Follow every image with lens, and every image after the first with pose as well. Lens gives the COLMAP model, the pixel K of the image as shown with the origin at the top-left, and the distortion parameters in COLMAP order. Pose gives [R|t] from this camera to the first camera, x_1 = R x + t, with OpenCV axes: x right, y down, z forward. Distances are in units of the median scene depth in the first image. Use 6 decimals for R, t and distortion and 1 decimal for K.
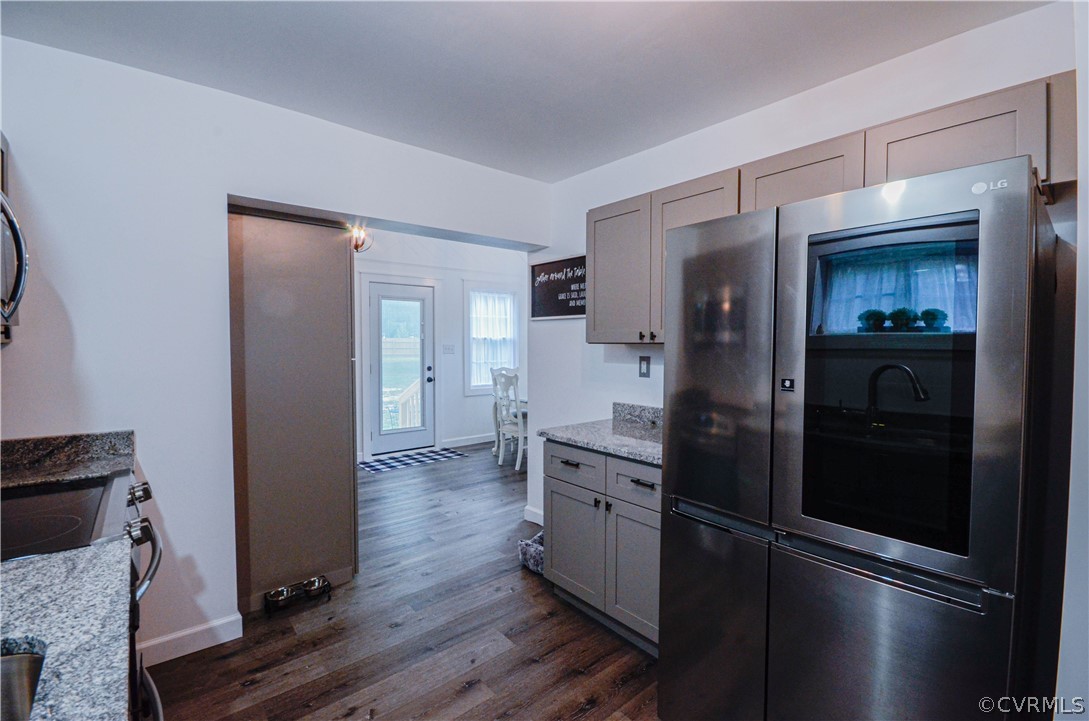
lens RADIAL K [[474.6, 0, 544.8], [0, 474.6, 360.9], [0, 0, 1]] dist [-0.004516, -0.002729]
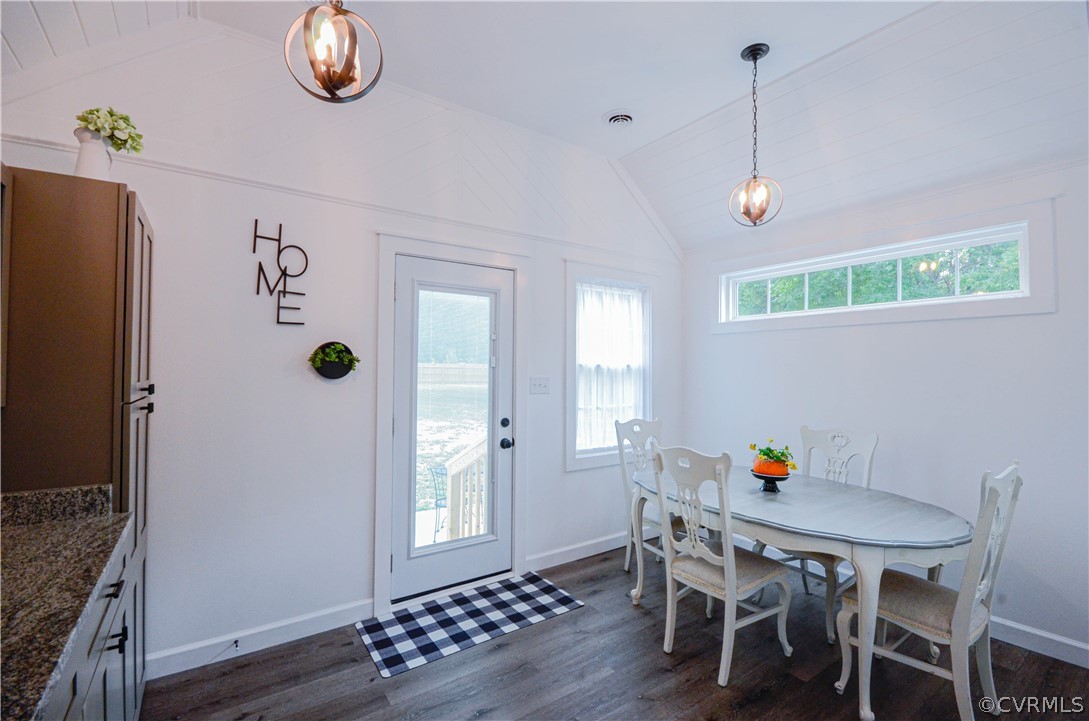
lens RADIAL K [[474.6, 0, 553.7], [0, 474.6, 356.1], [0, 0, 1]] dist [-0.004516, -0.002729]
pose [[0.996949, 0.002308, -0.078016, -0.148939], [-0.007434, 0.997826, -0.065479, -0.023751], [0.077696, 0.065859, 0.994799, 0.476125]]
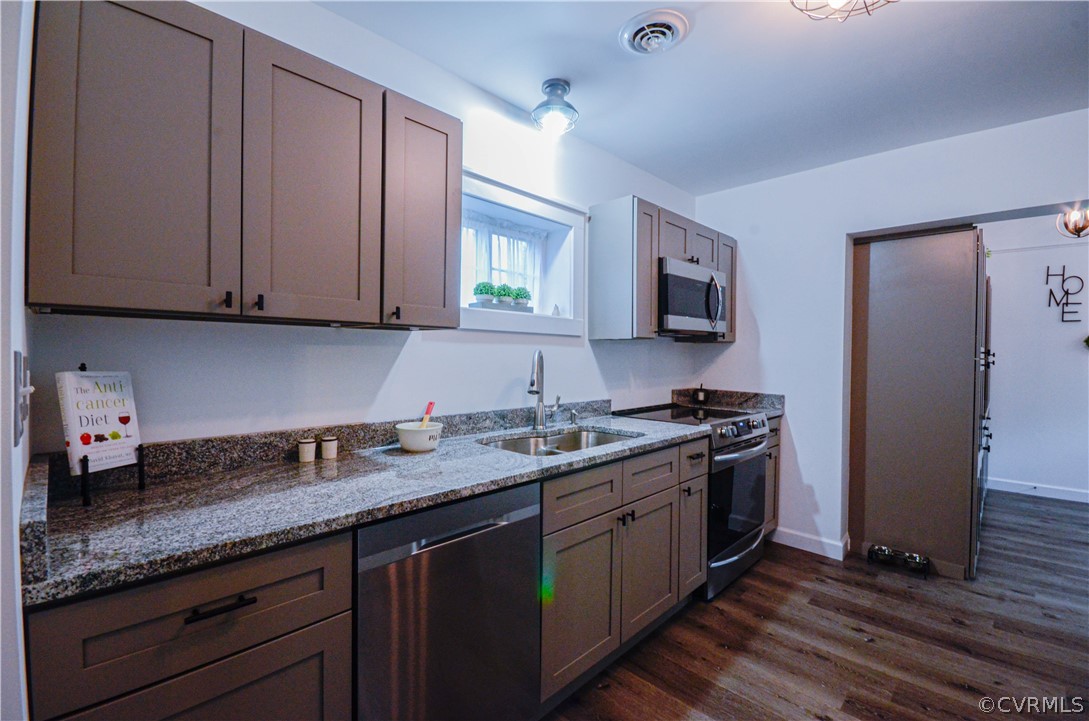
lens RADIAL K [[474.6, 0, 547.6], [0, 474.6, 357.3], [0, 0, 1]] dist [-0.004516, -0.002729]
pose [[0.092273, 0.015160, -0.995618, 0.233958], [-0.051909, 0.998598, 0.010394, 0.012906], [0.994380, 0.050722, 0.092930, 0.004239]]
